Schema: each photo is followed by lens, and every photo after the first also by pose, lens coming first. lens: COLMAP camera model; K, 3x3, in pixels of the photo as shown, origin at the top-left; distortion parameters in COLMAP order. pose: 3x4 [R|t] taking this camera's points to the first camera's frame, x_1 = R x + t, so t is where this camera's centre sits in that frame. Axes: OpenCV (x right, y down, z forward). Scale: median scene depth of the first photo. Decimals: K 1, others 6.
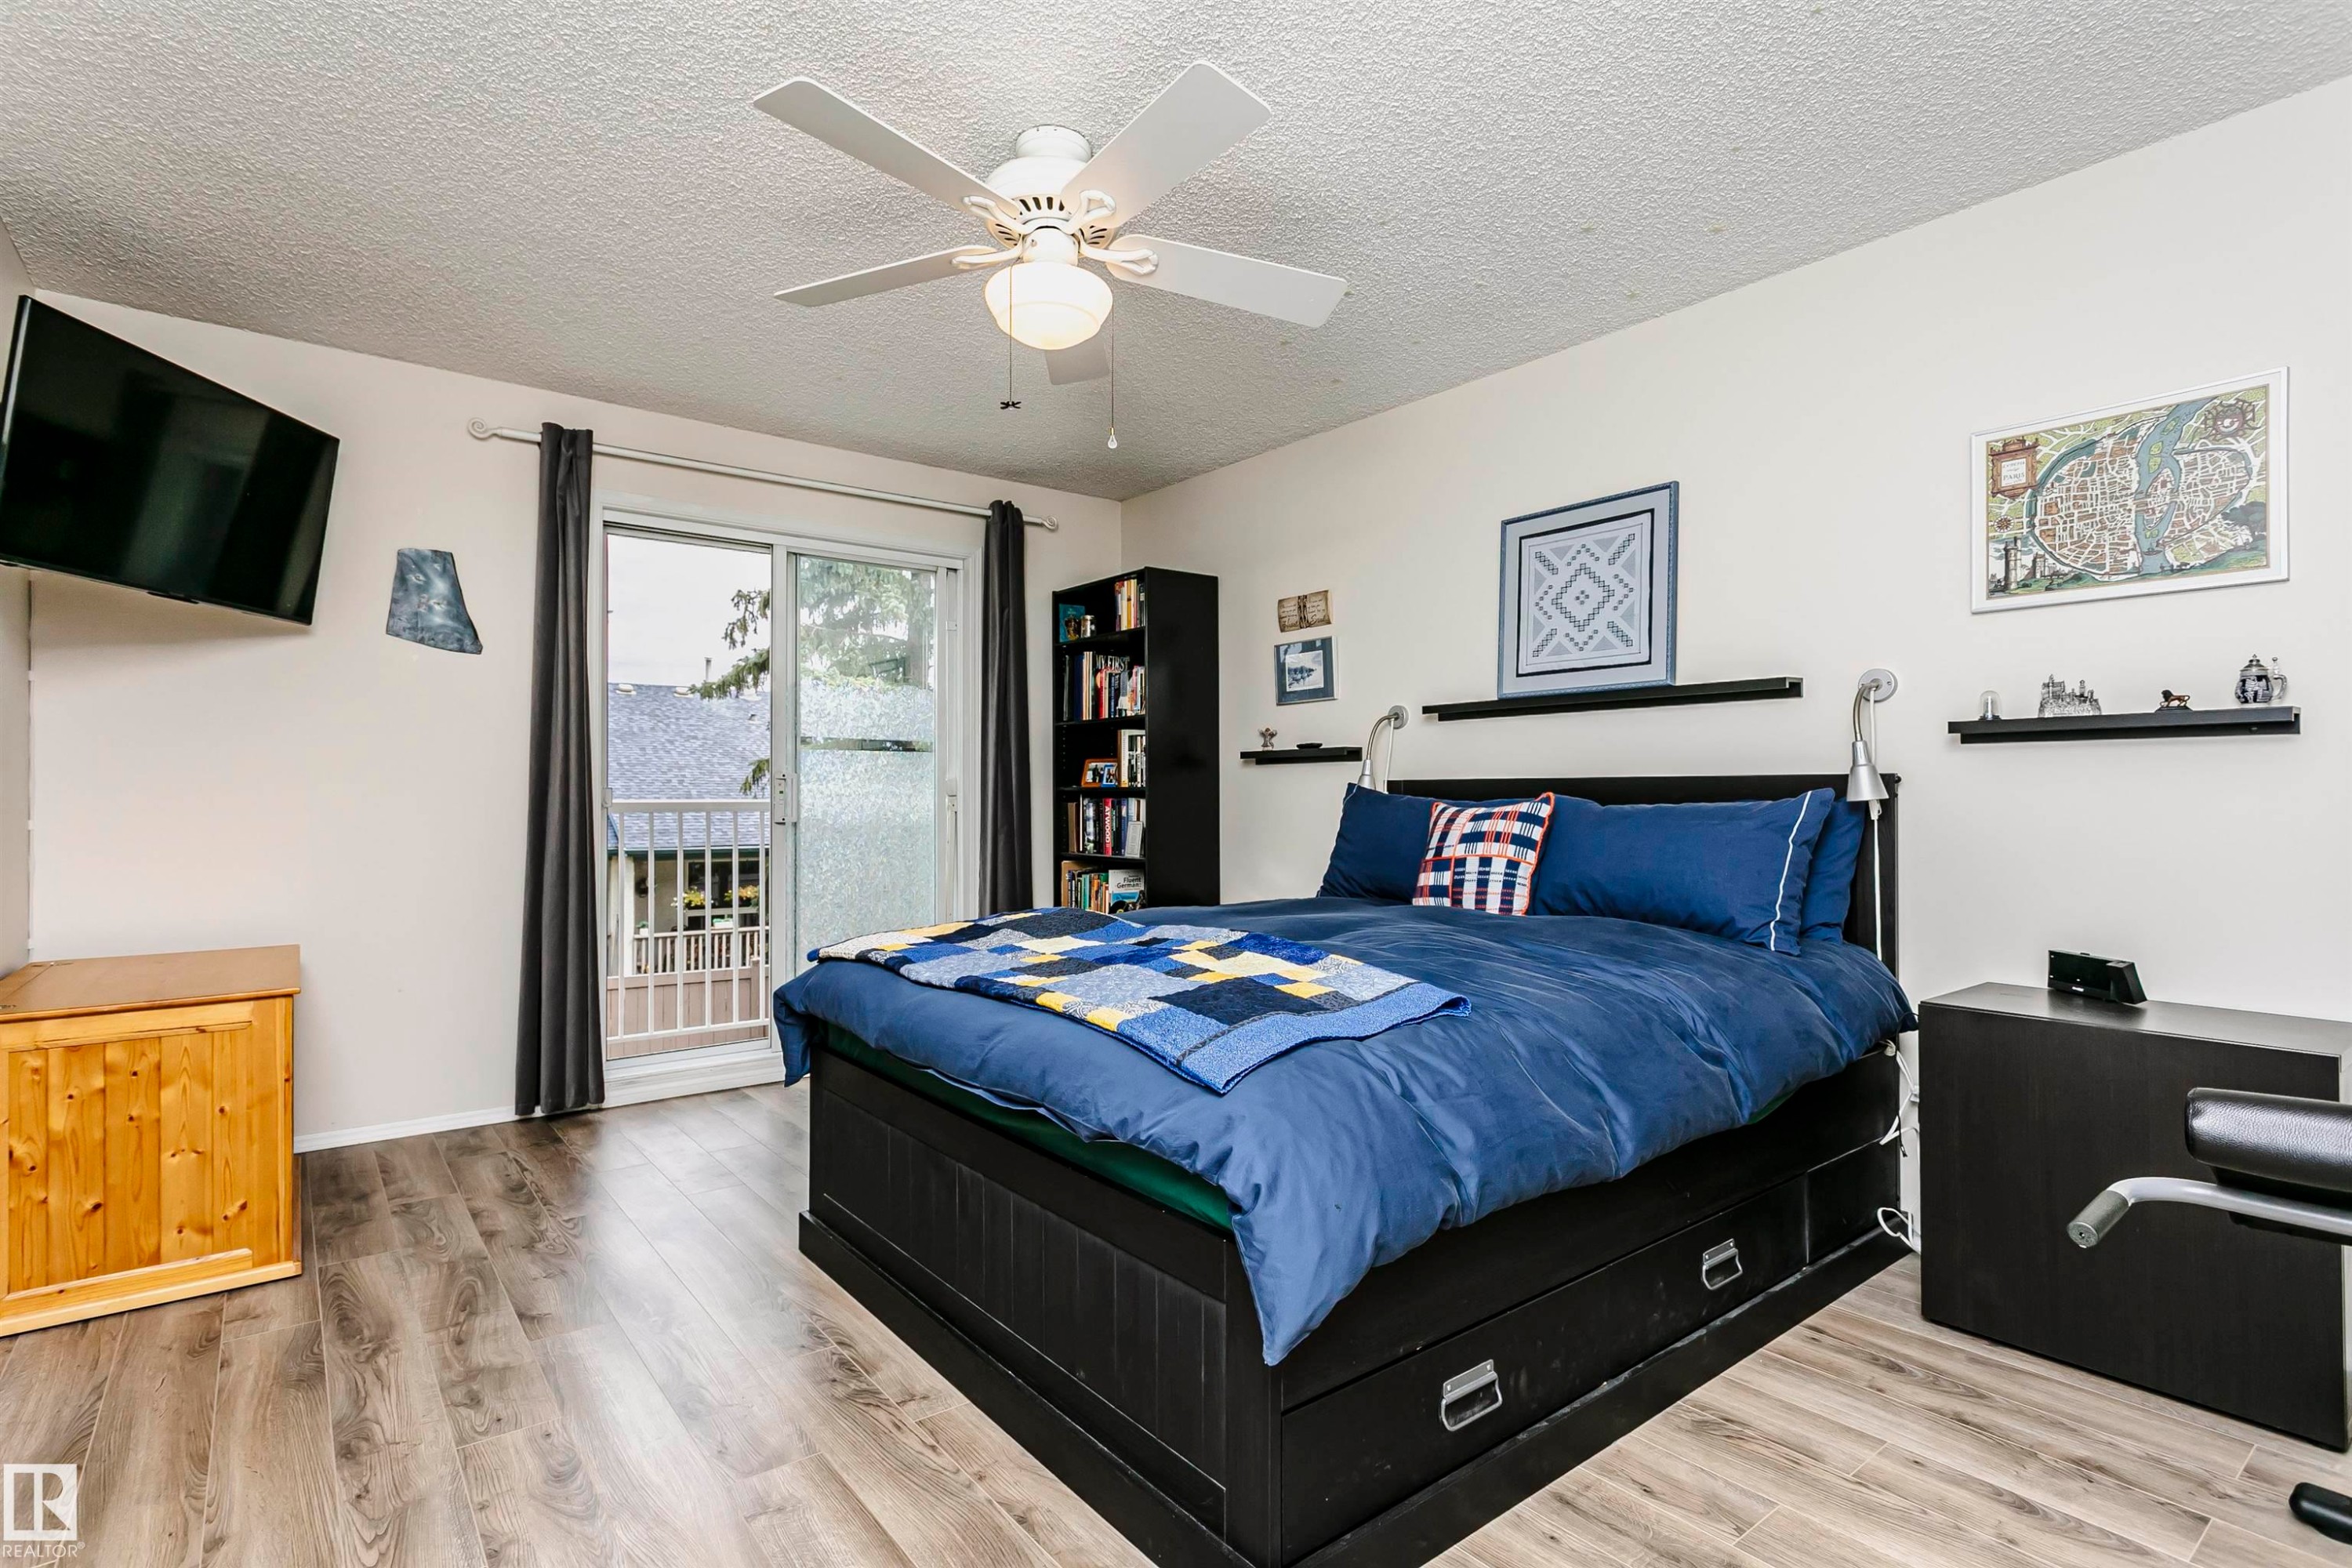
lens RADIAL K [[1140.4, 0, 1152.3], [0, 1140.4, 802.2], [0, 0, 1]] dist [0.003677, 0.004132]
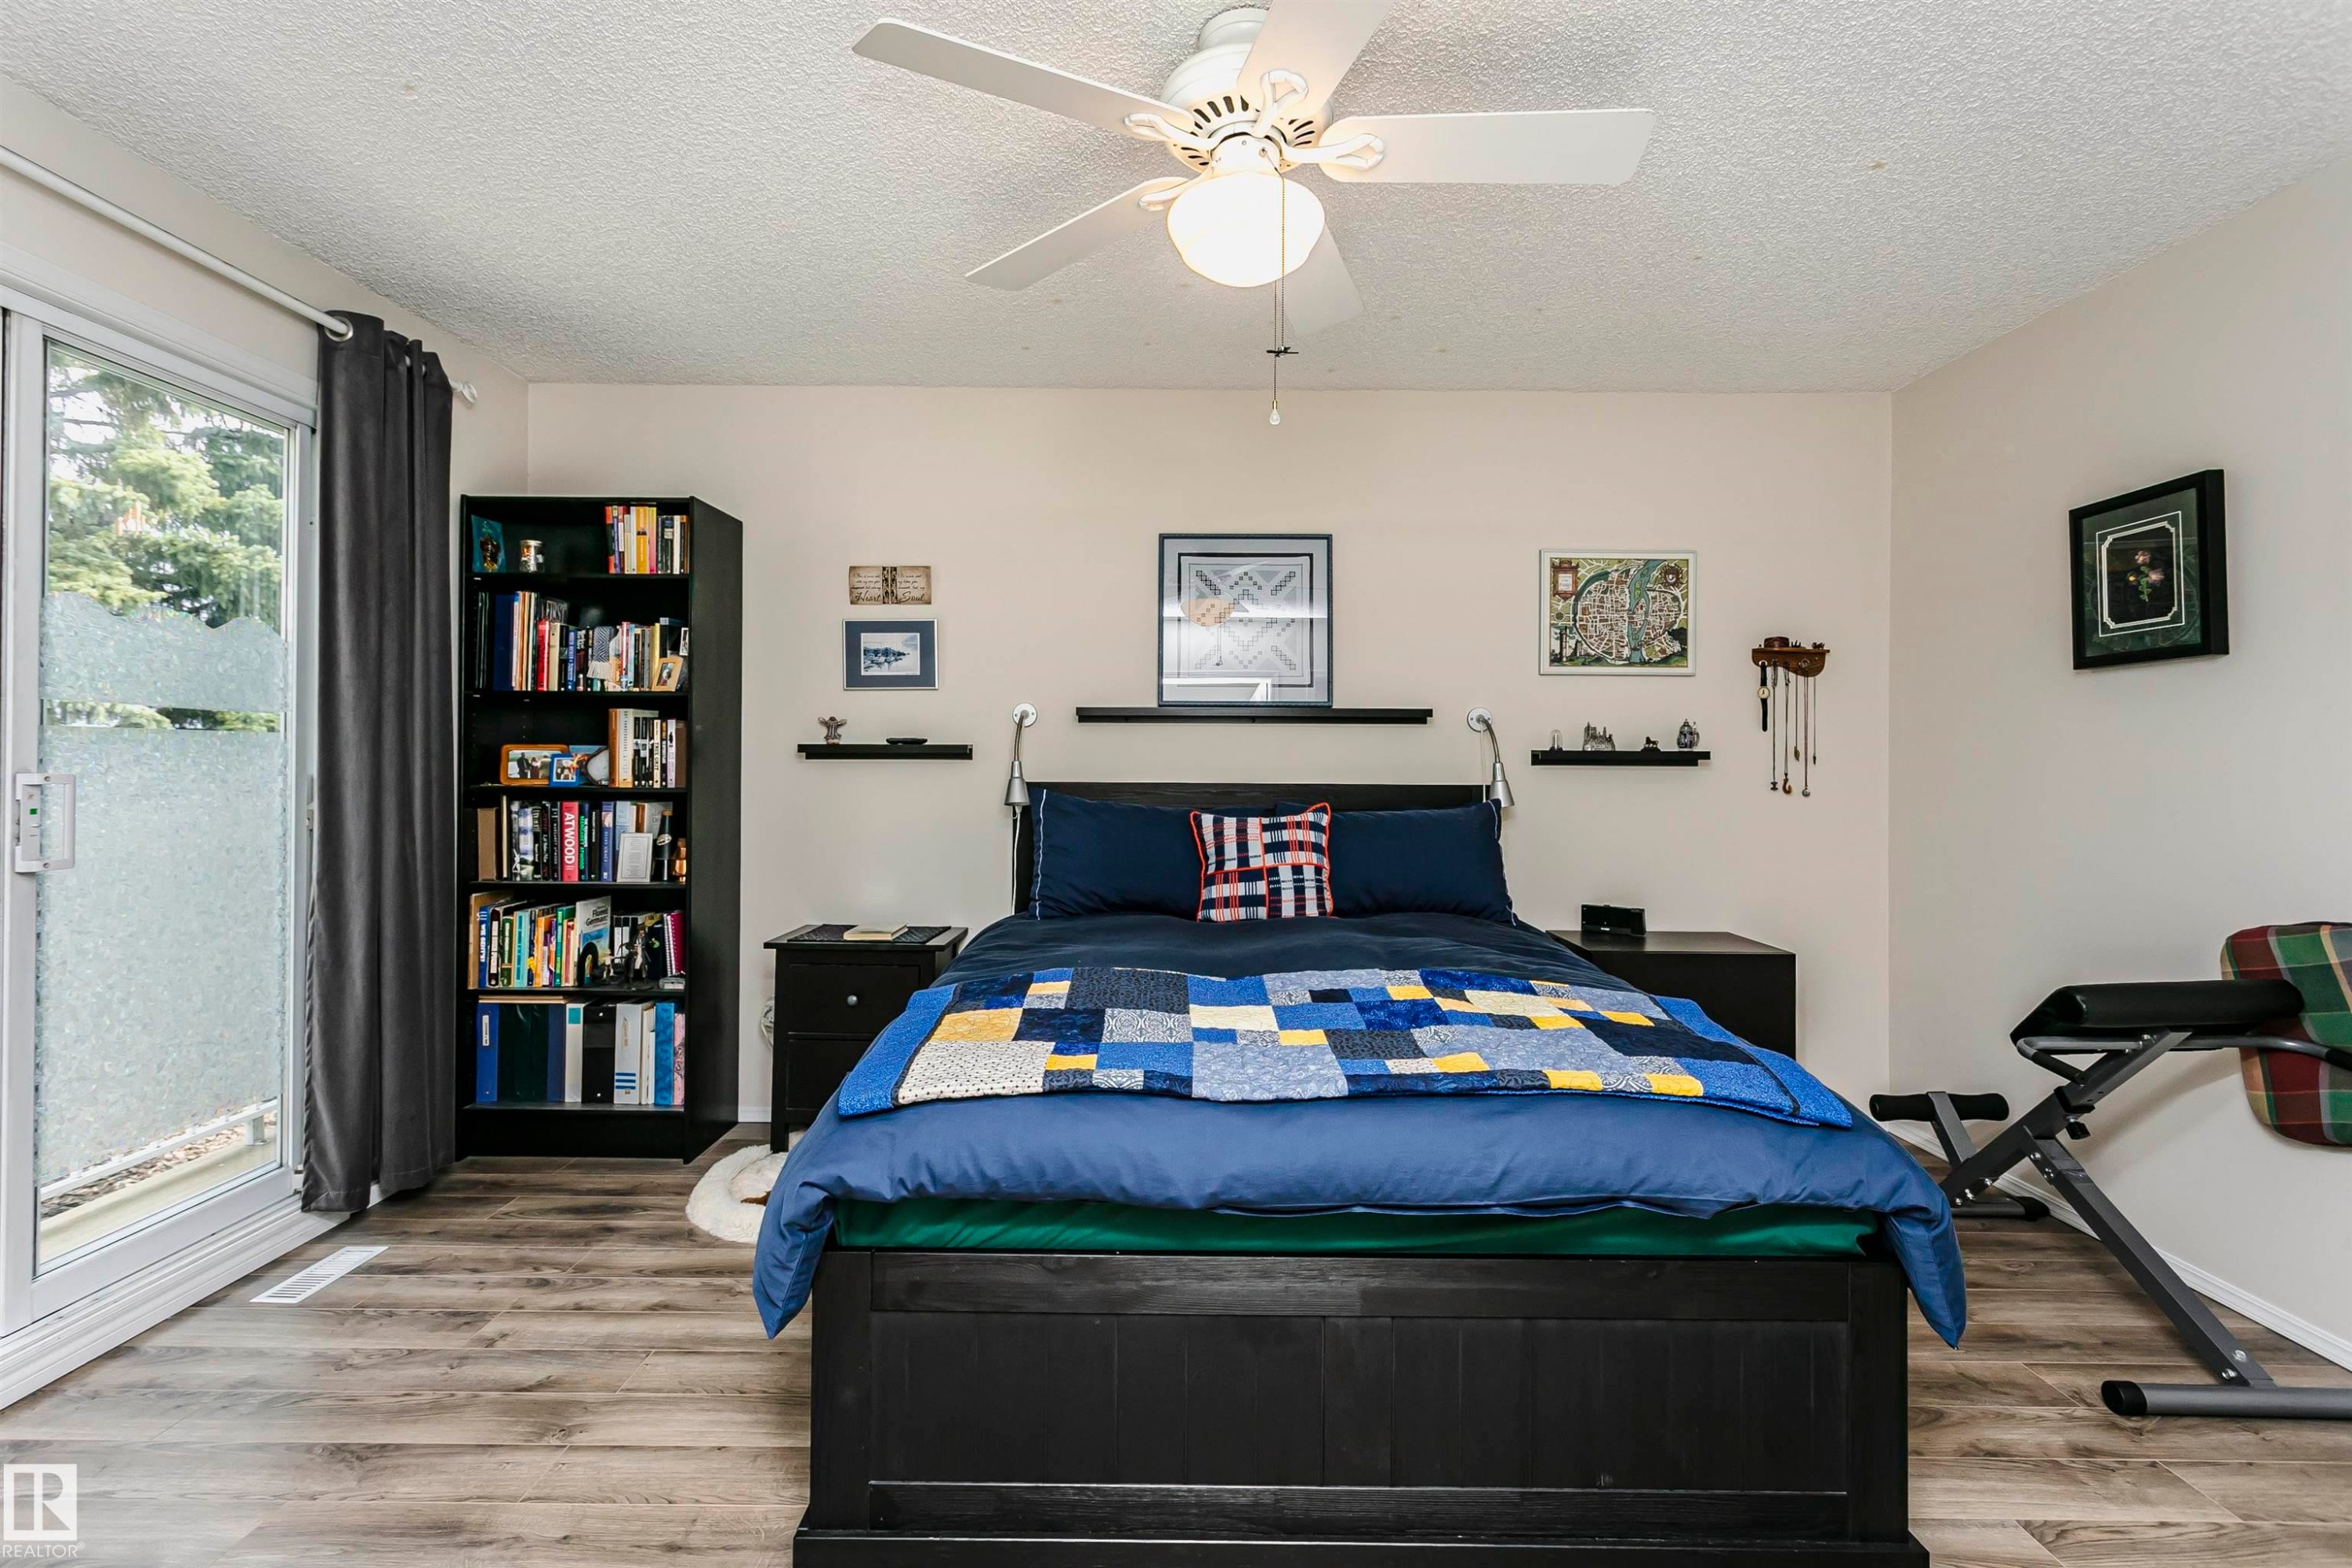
lens RADIAL K [[1140.4, 0, 1167.6], [0, 1140.4, 761.9], [0, 0, 1]] dist [0.003677, 0.004132]
pose [[0.610180, 0.002726, 0.792258, -0.592649], [-0.002489, 0.999996, -0.001524, -0.044330], [-0.792259, -0.001042, 0.610184, 0.420533]]
